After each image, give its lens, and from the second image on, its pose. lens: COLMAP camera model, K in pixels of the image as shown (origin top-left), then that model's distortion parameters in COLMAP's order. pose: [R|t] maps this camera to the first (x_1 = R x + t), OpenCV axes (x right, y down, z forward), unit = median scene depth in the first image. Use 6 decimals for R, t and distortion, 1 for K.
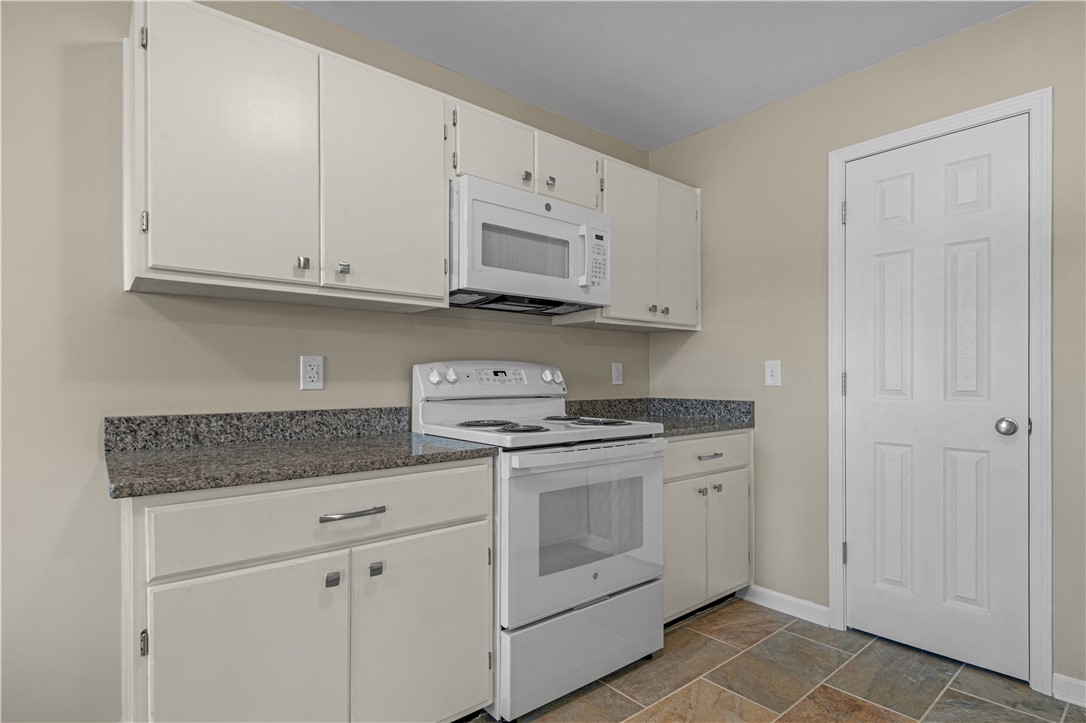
lens RADIAL K [[545.4, 0, 531.6], [0, 545.4, 381.2], [0, 0, 1]] dist [-0.003557, -0.011837]
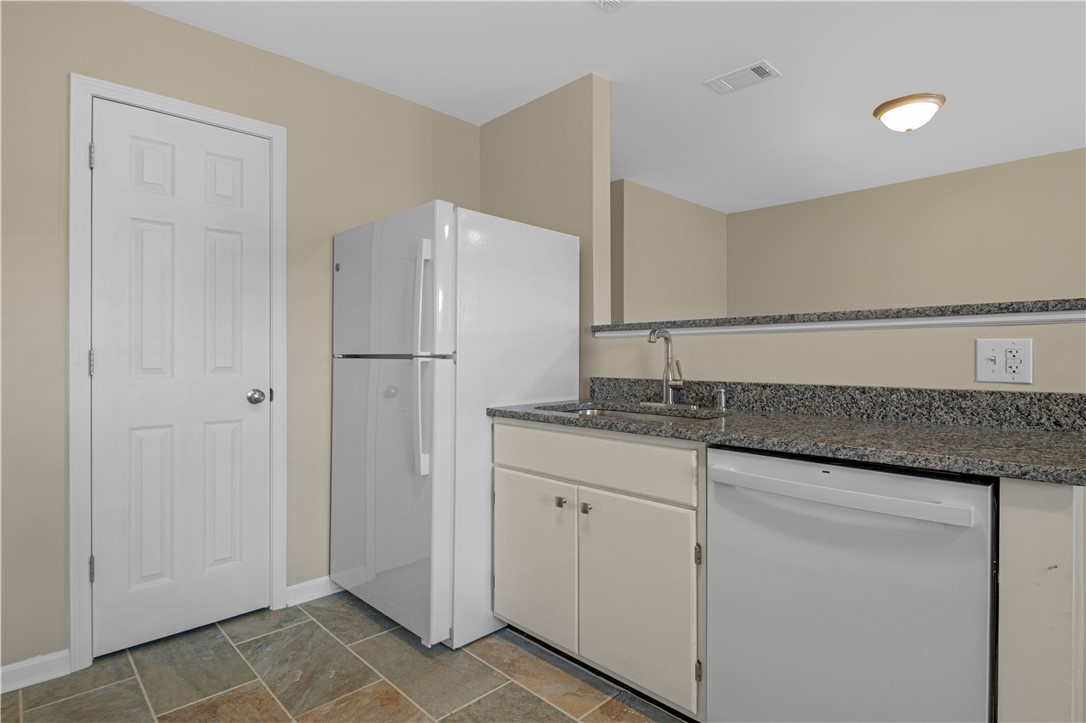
lens RADIAL K [[559.4, 0, 548.5], [0, 559.4, 344.0], [0, 0, 1]] dist [-0.001621, -0.012316]
pose [[-0.087013, 0.019848, 0.996009, -0.361363], [0.009129, 0.999775, -0.019126, -0.001615], [-0.996165, 0.007428, -0.087175, 0.433014]]
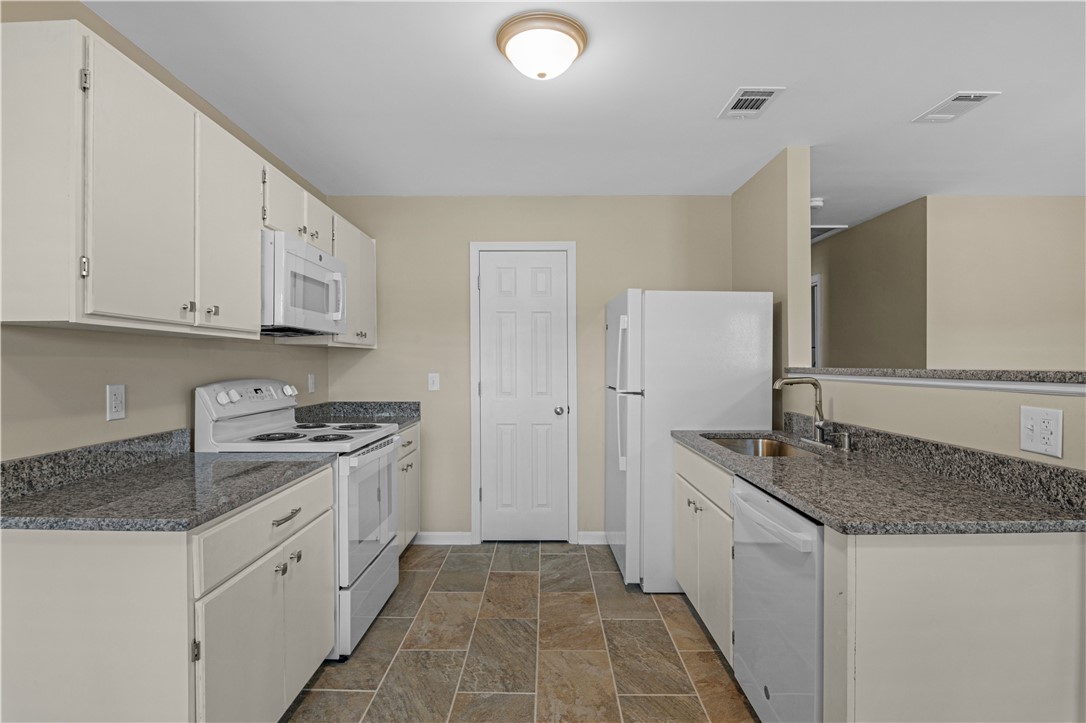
lens RADIAL K [[543.4, 0, 536.9], [0, 543.4, 359.8], [0, 0, 1]] dist [-0.002441, -0.011844]
pose [[0.641911, 0.005421, 0.766760, -0.616163], [0.003344, 0.999946, -0.009869, -0.073674], [-0.766772, 0.008899, 0.641858, -0.179556]]
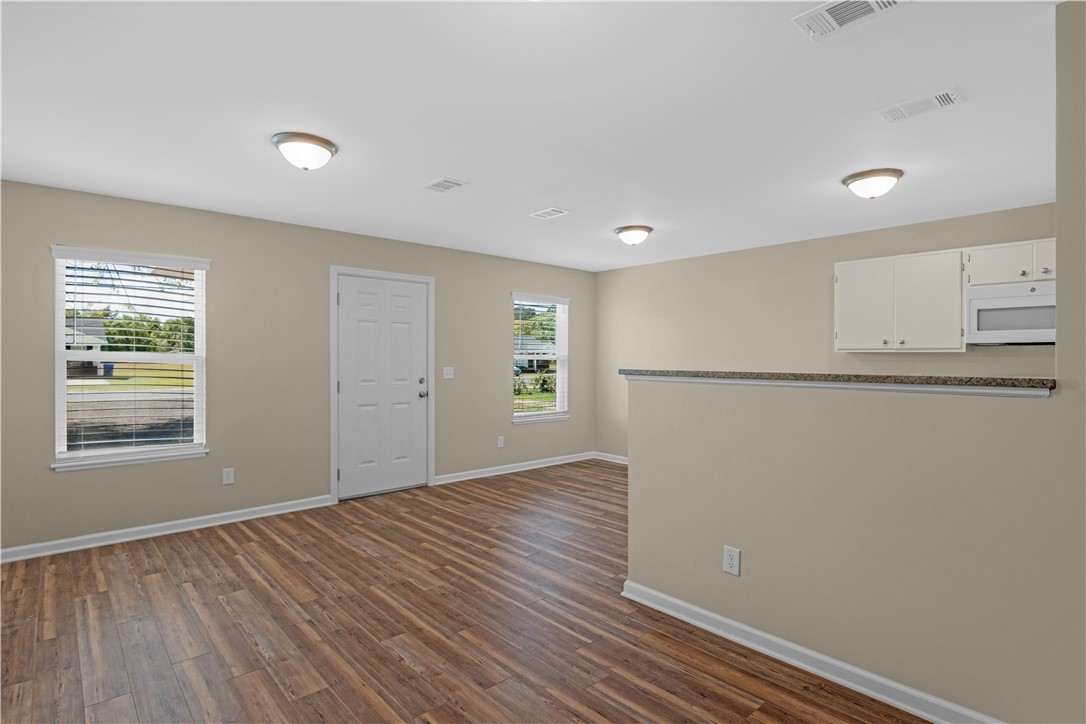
lens RADIAL K [[539.9, 0, 554.8], [0, 539.9, 363.0], [0, 0, 1]] dist [-0.015182, -0.001040]
pose [[0.071969, 0.006000, -0.997389, 1.625535], [-0.007877, 0.999954, 0.005447, -0.085842], [0.997376, 0.007465, 0.072013, -0.639068]]
